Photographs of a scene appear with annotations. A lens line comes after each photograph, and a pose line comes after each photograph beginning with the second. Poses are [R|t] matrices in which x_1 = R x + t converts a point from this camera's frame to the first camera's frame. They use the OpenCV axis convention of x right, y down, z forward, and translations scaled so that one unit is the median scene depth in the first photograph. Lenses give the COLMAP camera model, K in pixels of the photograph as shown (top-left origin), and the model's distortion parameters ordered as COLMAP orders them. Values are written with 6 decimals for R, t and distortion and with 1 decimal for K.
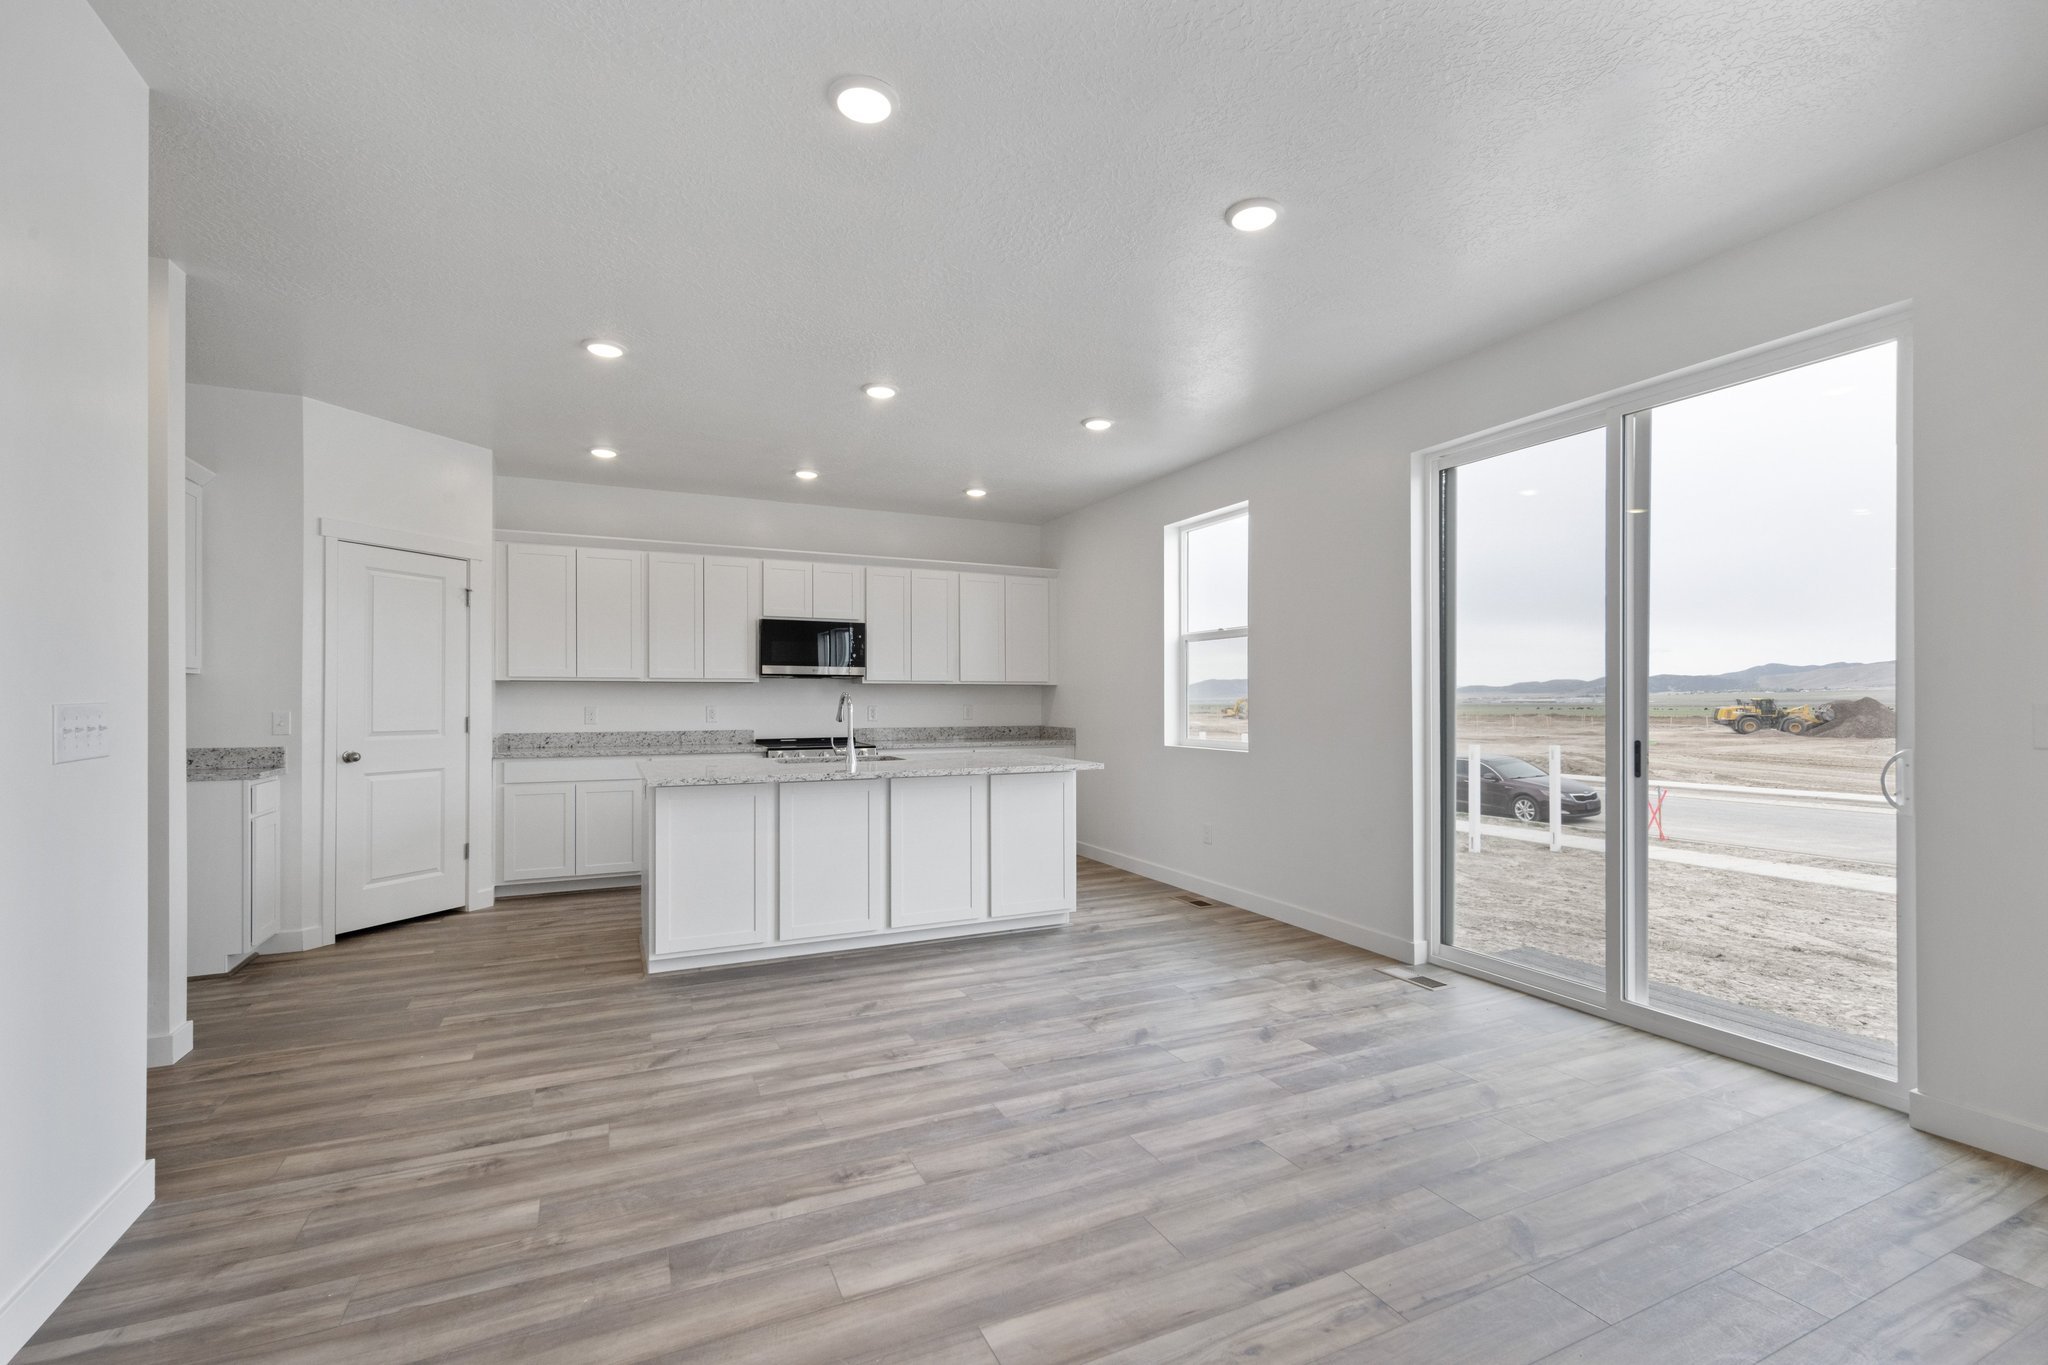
lens RADIAL K [[904.9, 0, 1029.5], [0, 904.9, 693.5], [0, 0, 1]] dist [0.004546, -0.002321]
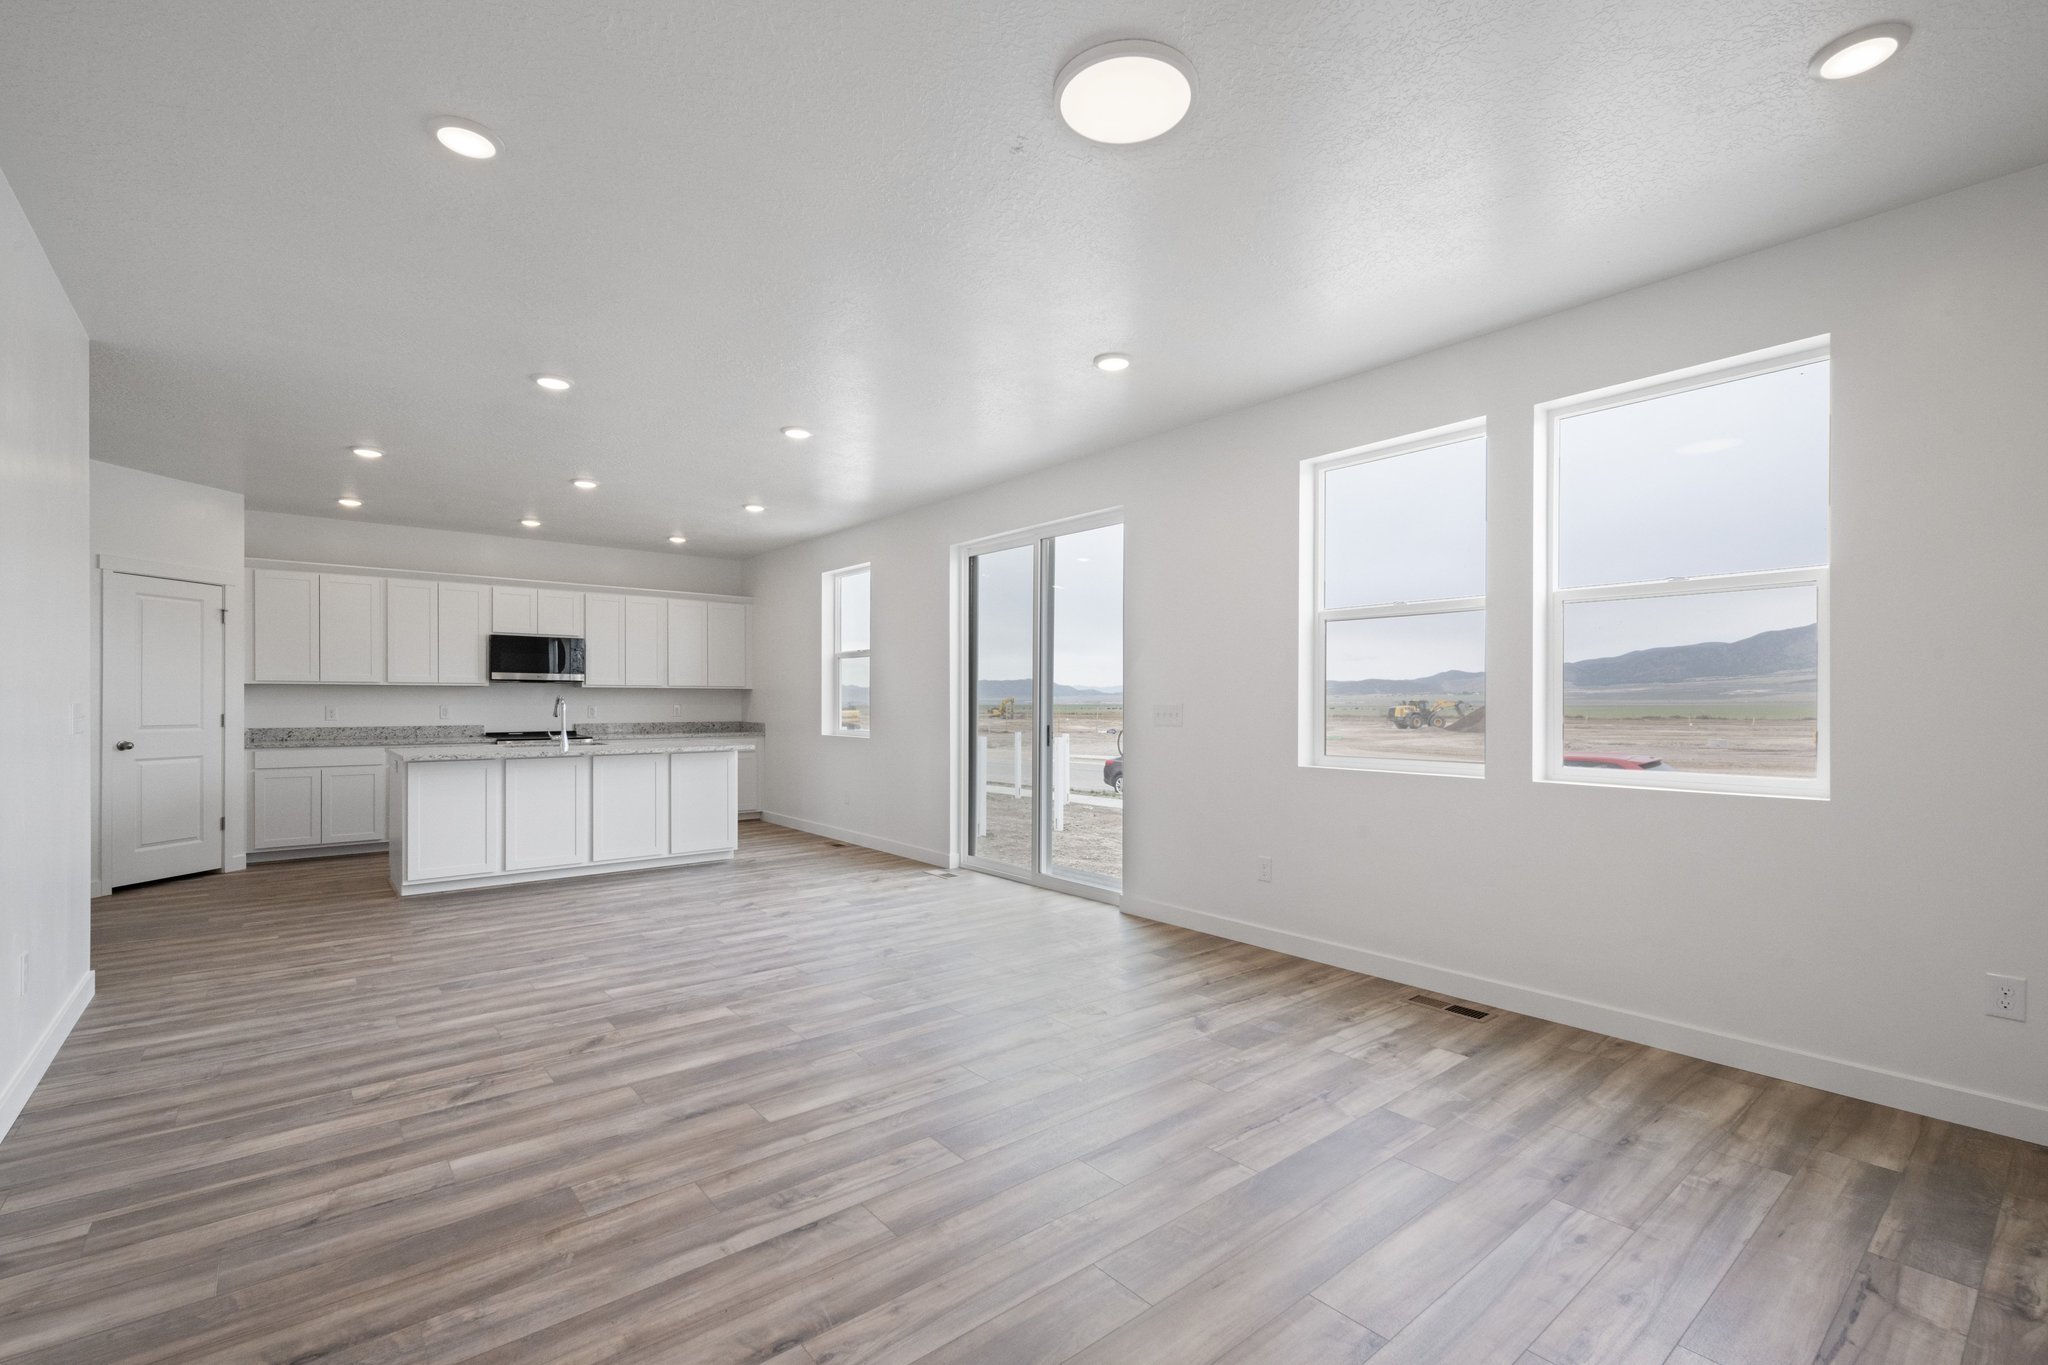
lens RADIAL K [[904.9, 0, 1025.1], [0, 904.9, 701.7], [0, 0, 1]] dist [0.004546, -0.002321]
pose [[0.970041, 0.001926, 0.242935, 0.152869], [-0.004042, 0.999958, 0.008210, -0.005816], [-0.242909, -0.008946, 0.970008, -0.521158]]
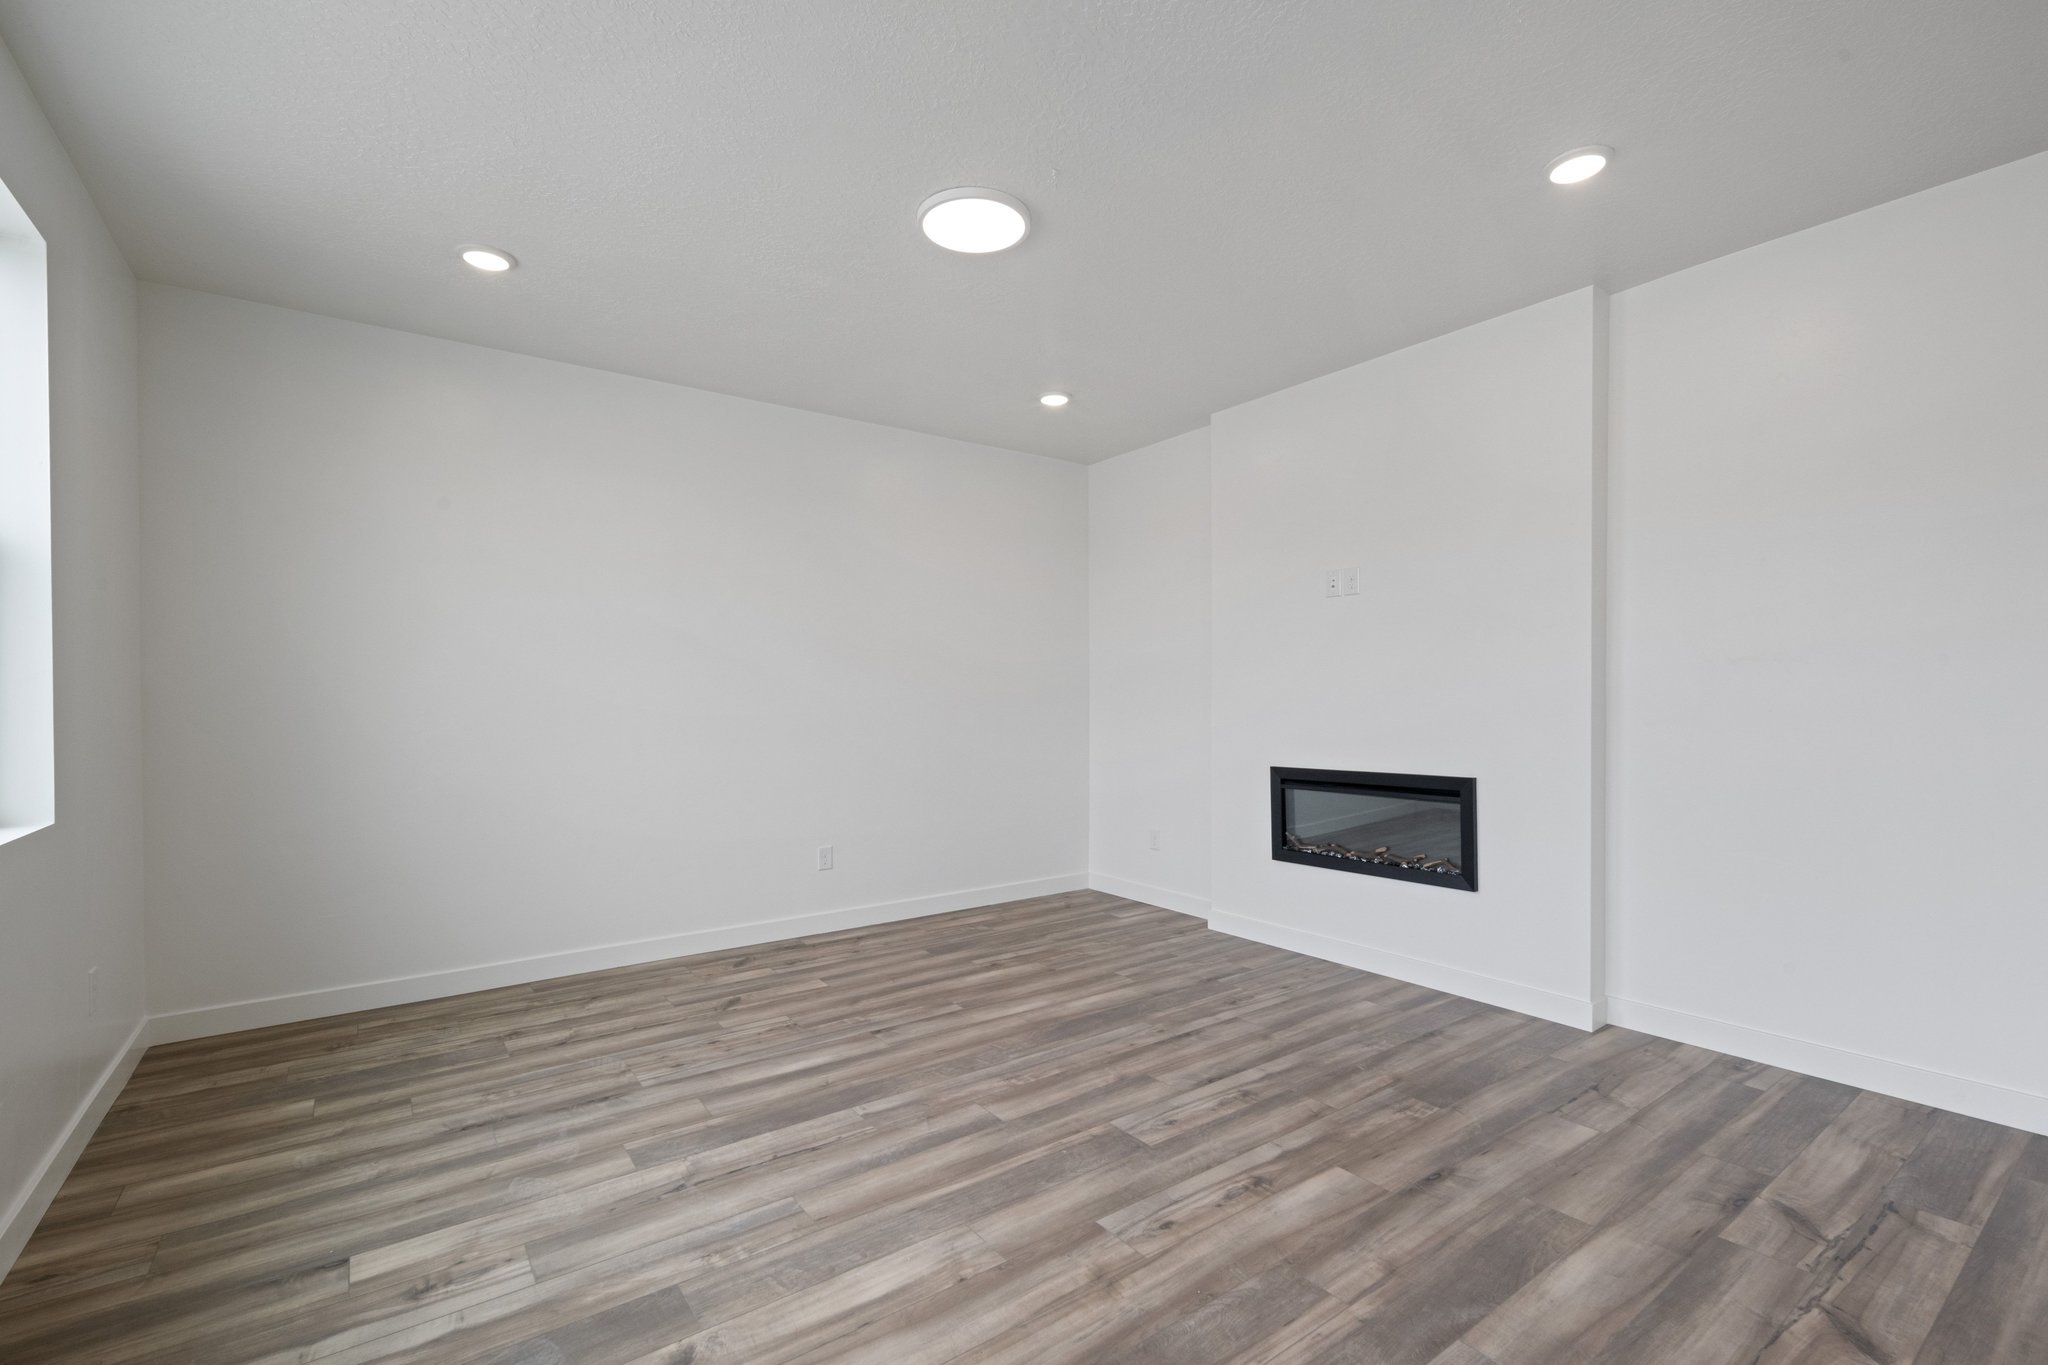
lens RADIAL K [[904.9, 0, 1029.9], [0, 904.9, 695.7], [0, 0, 1]] dist [0.004546, -0.002321]
pose [[-0.981722, 0.005950, -0.190229, 0.406225], [0.007953, 0.999921, -0.009770, 0.002708], [0.190156, -0.011105, -0.981691, 0.562282]]
